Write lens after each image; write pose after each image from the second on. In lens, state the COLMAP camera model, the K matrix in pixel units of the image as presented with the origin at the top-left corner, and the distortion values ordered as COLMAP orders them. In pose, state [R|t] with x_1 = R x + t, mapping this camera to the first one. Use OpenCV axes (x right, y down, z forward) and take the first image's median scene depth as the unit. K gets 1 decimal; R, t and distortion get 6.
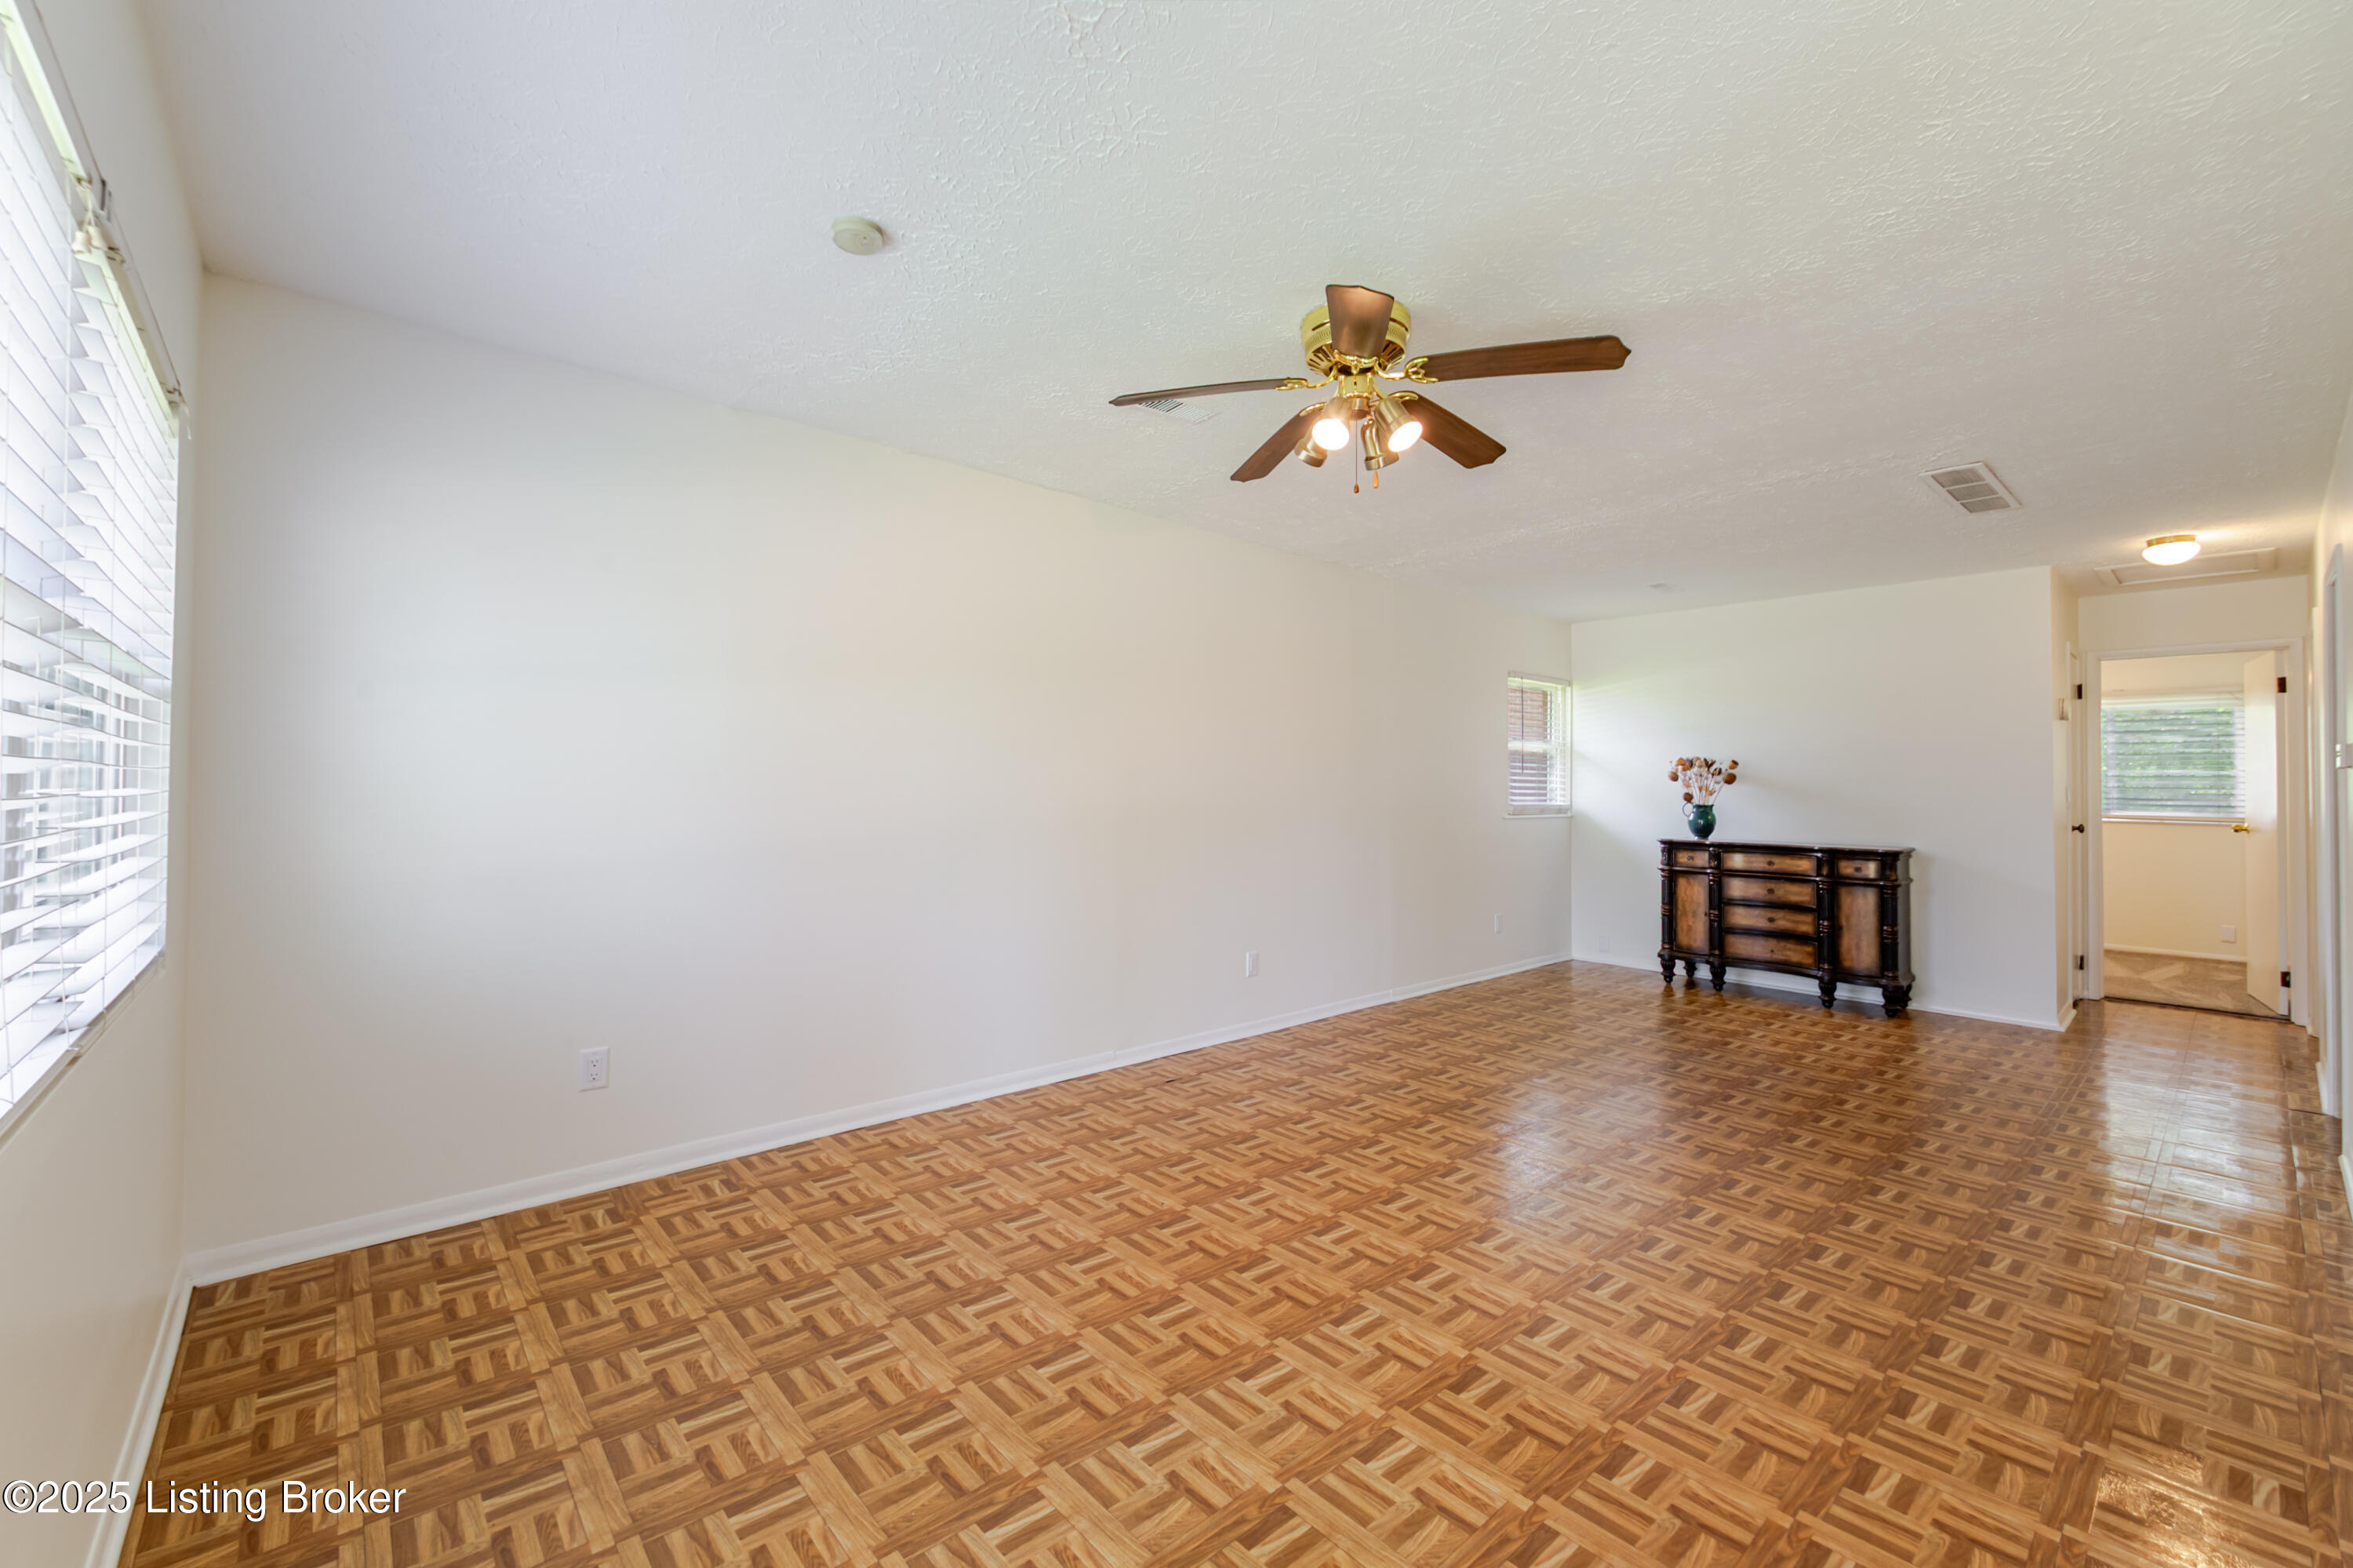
lens RADIAL K [[953.8, 0, 1175.9], [0, 953.8, 791.3], [0, 0, 1]] dist [0.002521, -0.002014]
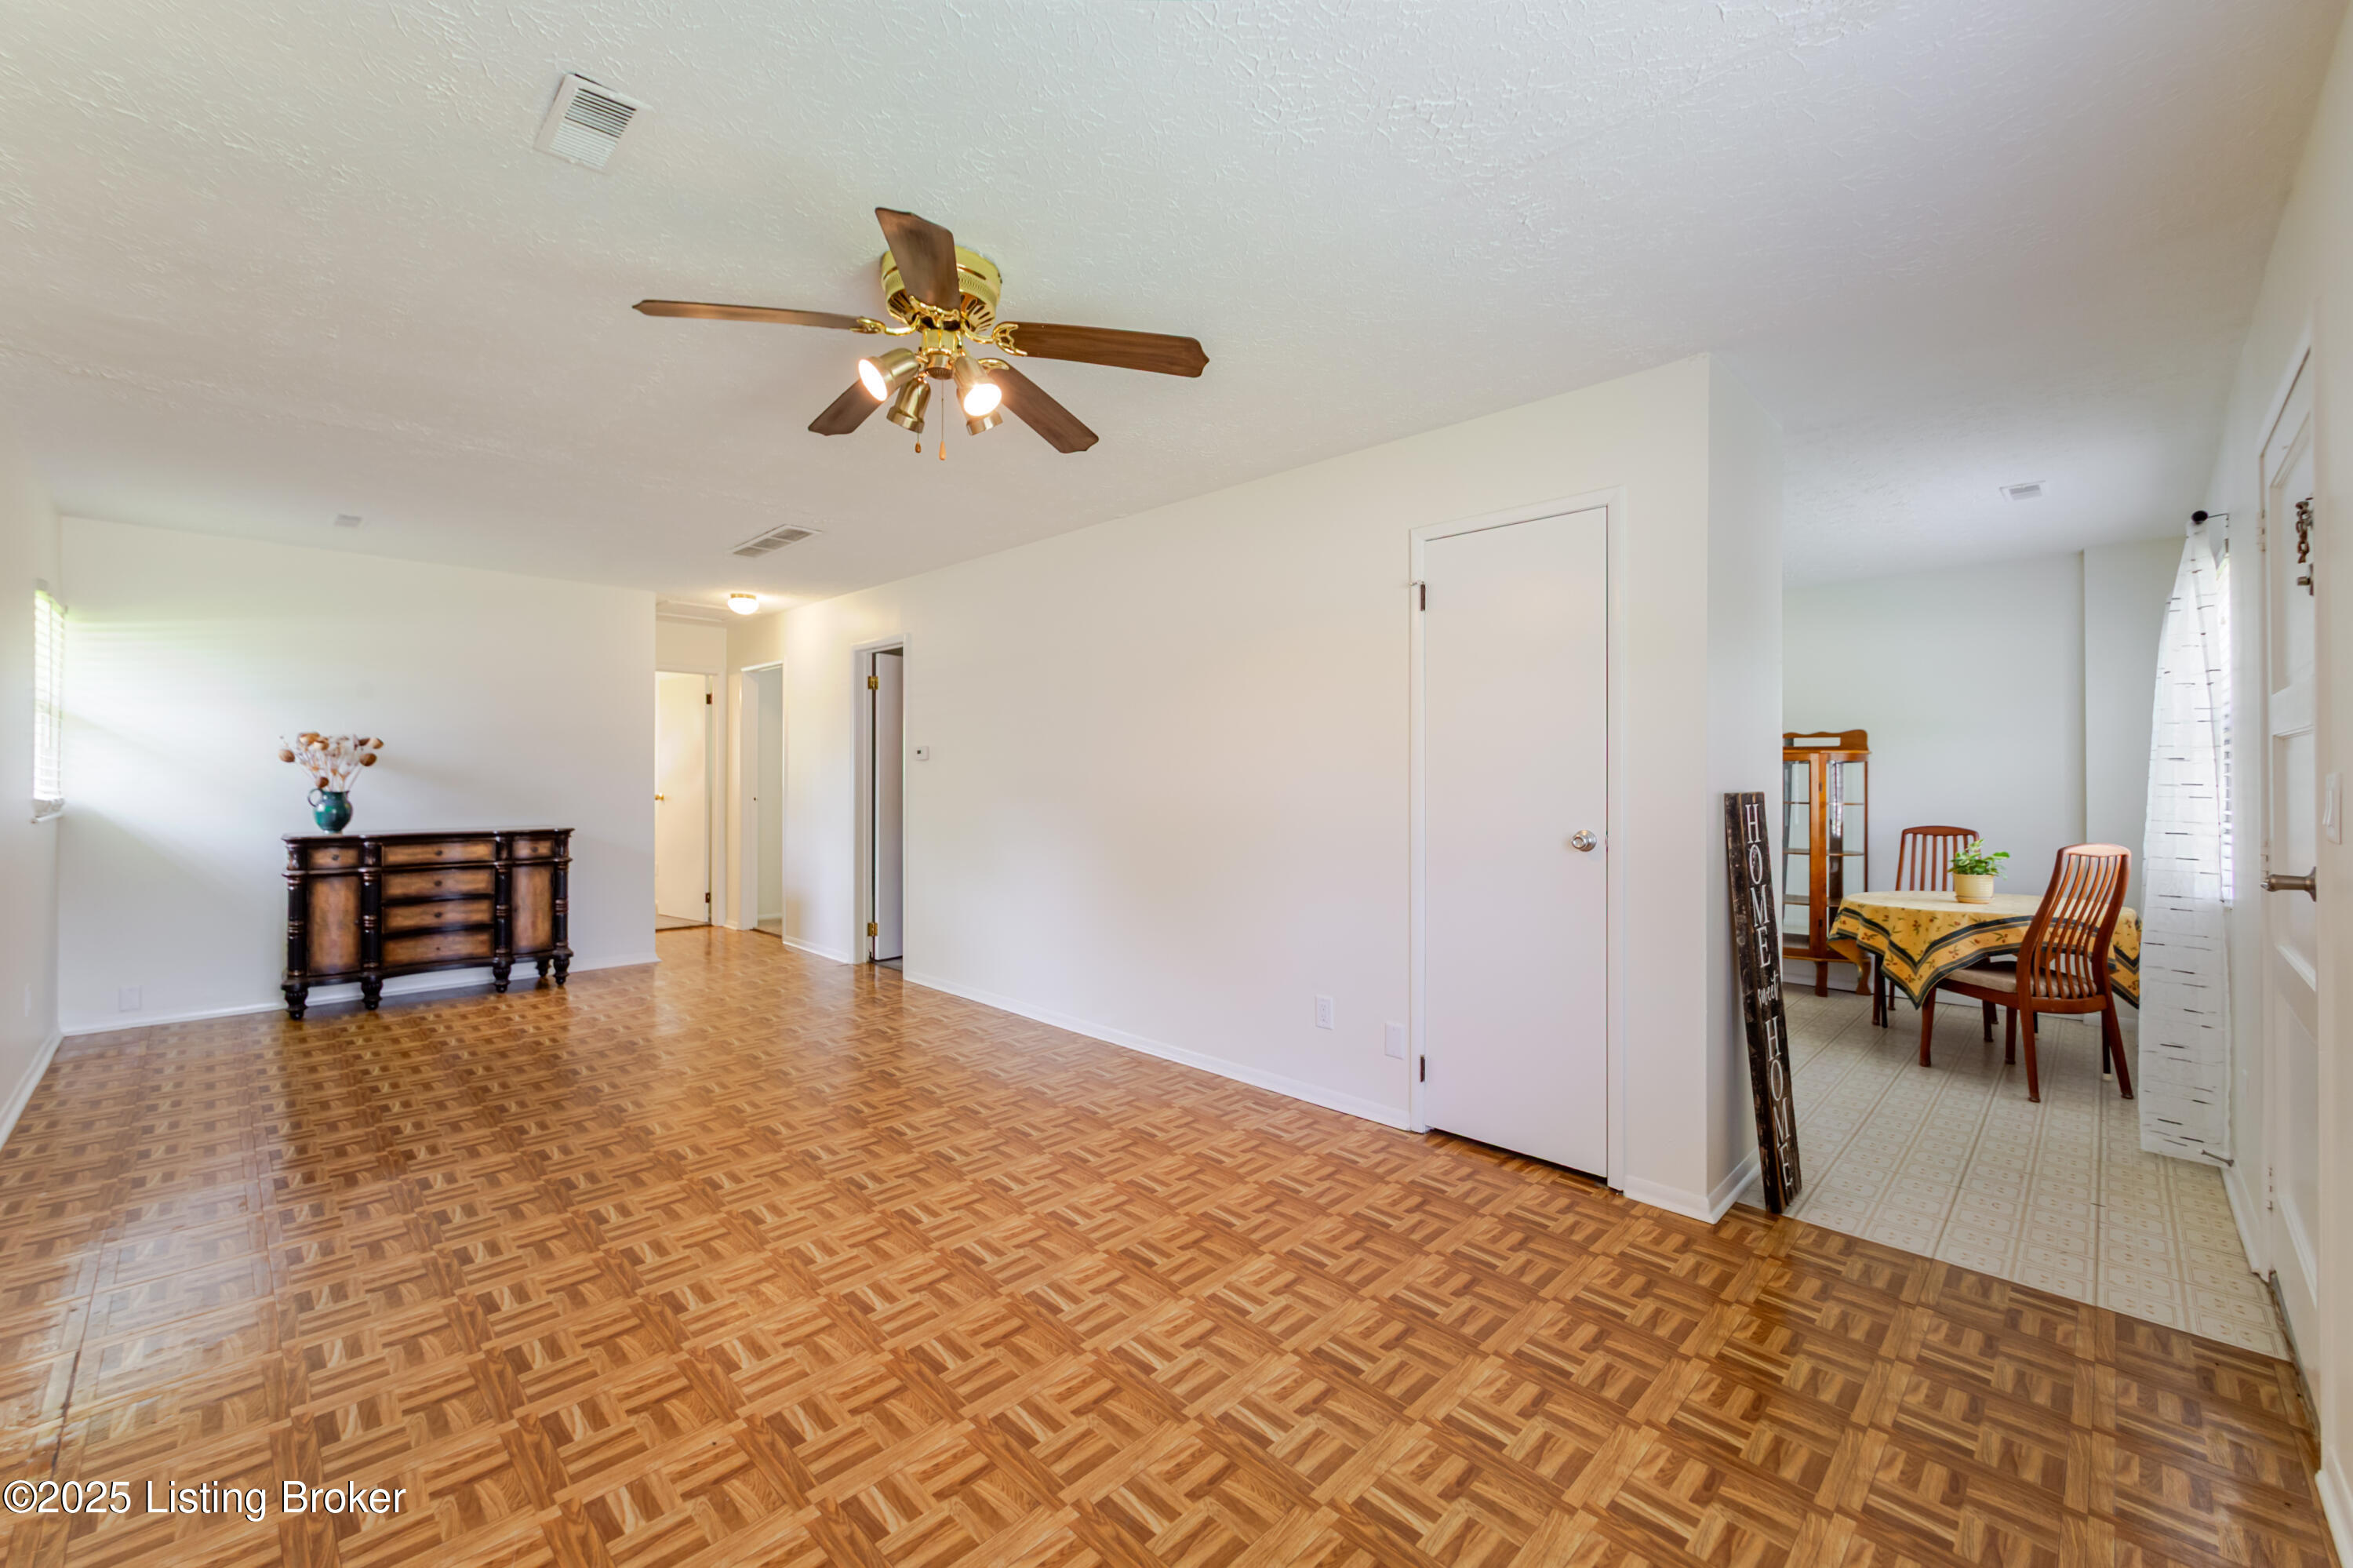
lens RADIAL K [[953.8, 0, 1153.5], [0, 953.8, 764.0], [0, 0, 1]] dist [0.002521, -0.002014]
pose [[-0.053026, -0.000246, 0.998593, -0.347631], [0.004325, 0.999991, 0.000476, -0.007789], [-0.998584, 0.004344, -0.053024, 0.392525]]
